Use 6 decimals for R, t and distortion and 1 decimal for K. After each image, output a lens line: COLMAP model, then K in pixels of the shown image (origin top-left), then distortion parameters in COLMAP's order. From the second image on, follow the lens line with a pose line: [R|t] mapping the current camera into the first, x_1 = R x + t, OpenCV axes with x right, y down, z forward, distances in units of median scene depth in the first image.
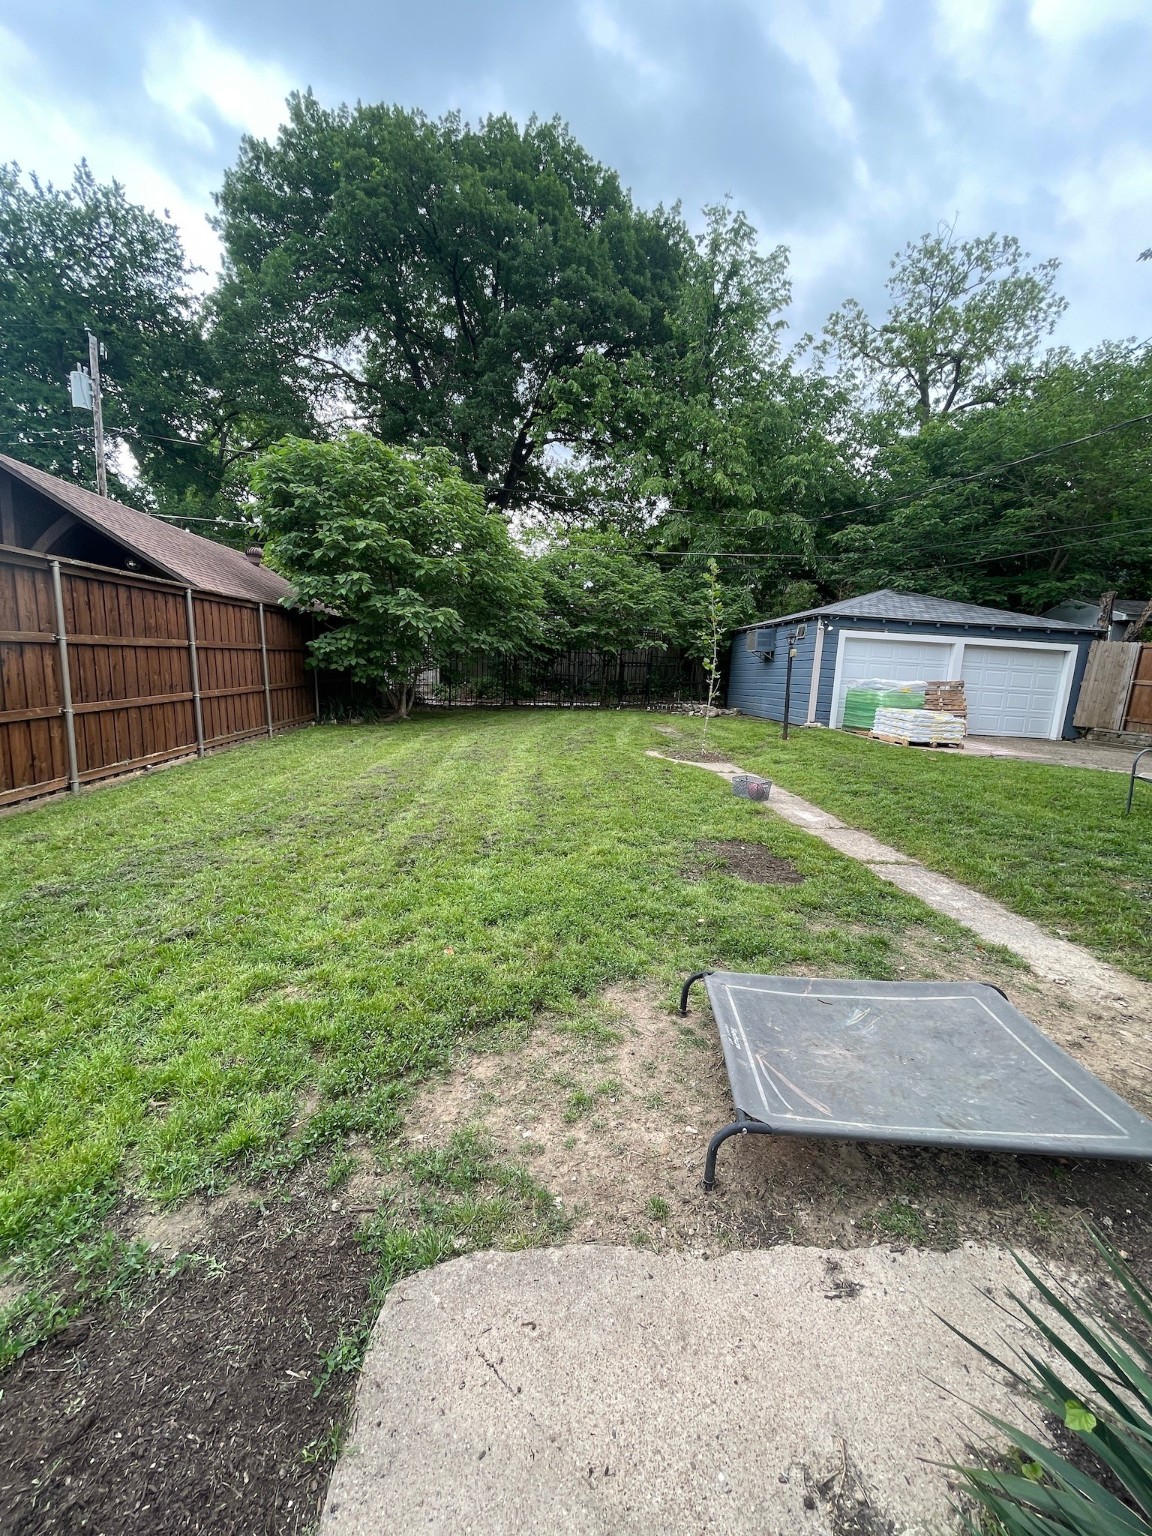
lens RADIAL K [[621.5, 0, 576.0], [0, 621.5, 768.0], [0, 0, 1]] dist [0.000134, -0.000223]
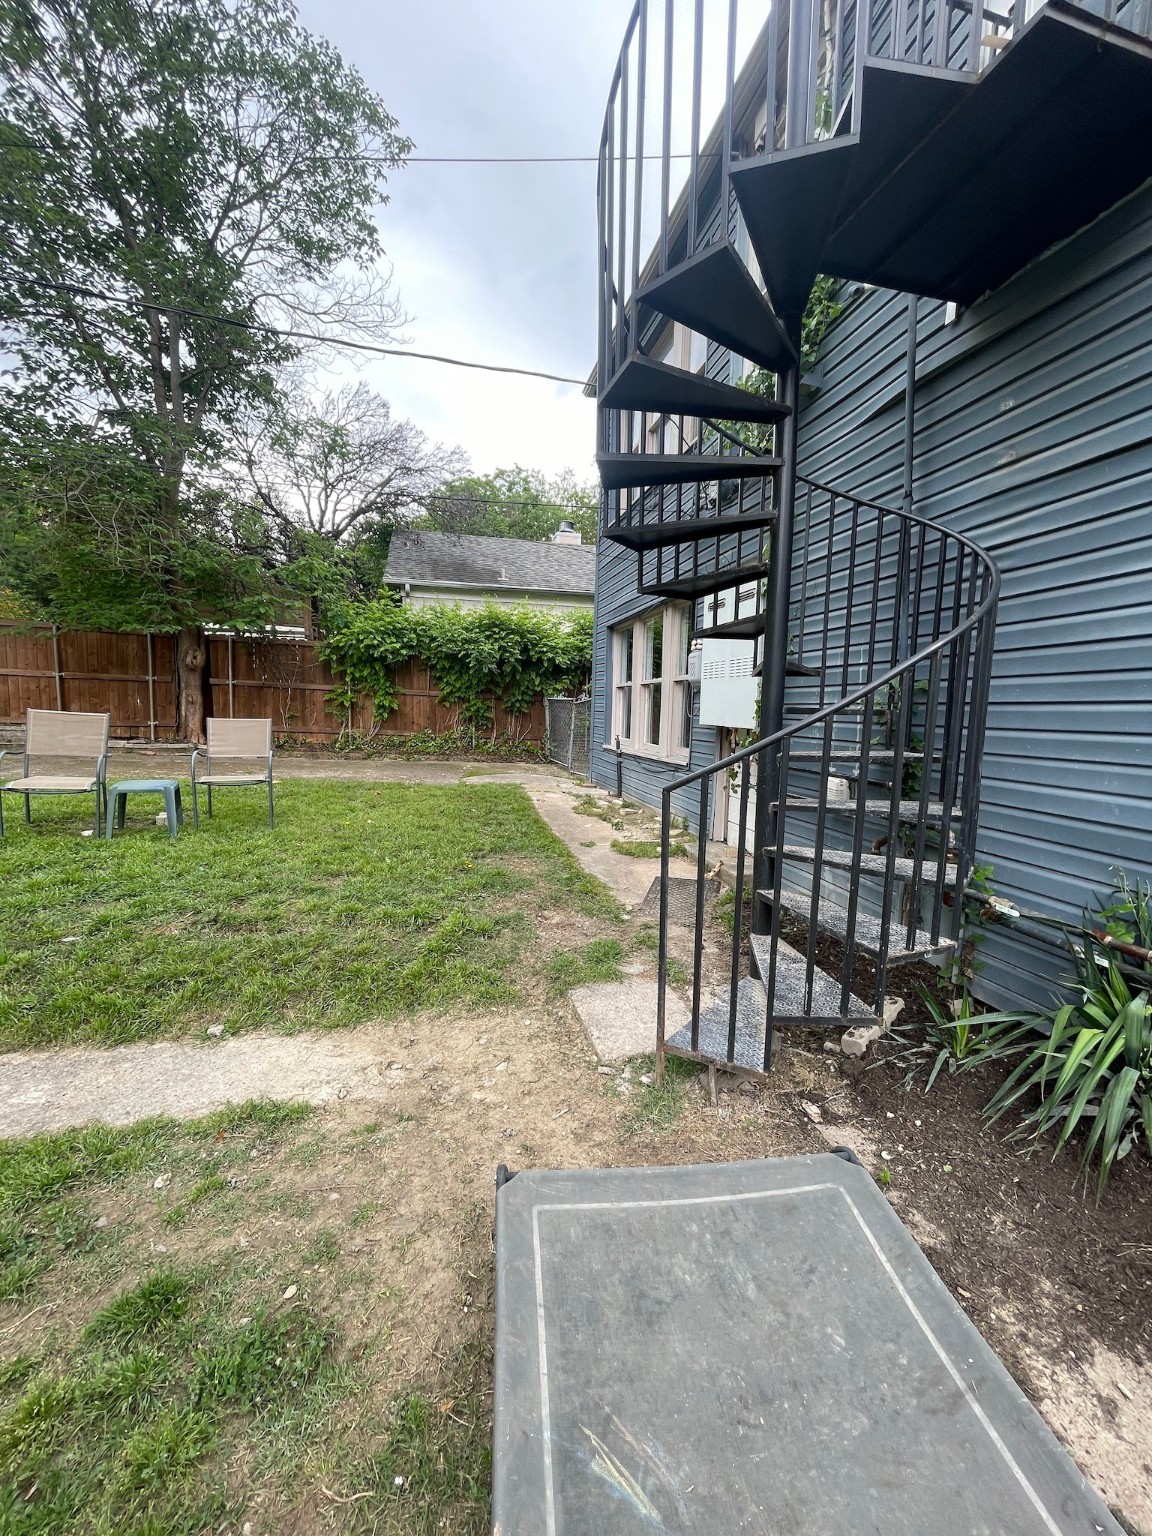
lens RADIAL K [[621.5, 0, 576.0], [0, 621.5, 768.0], [0, 0, 1]] dist [0.000134, -0.000223]
pose [[-0.189521, -0.156331, 0.969352, 0.082341], [0.103599, 0.978549, 0.178069, -0.109628], [-0.976396, 0.134171, -0.169260, 0.720661]]
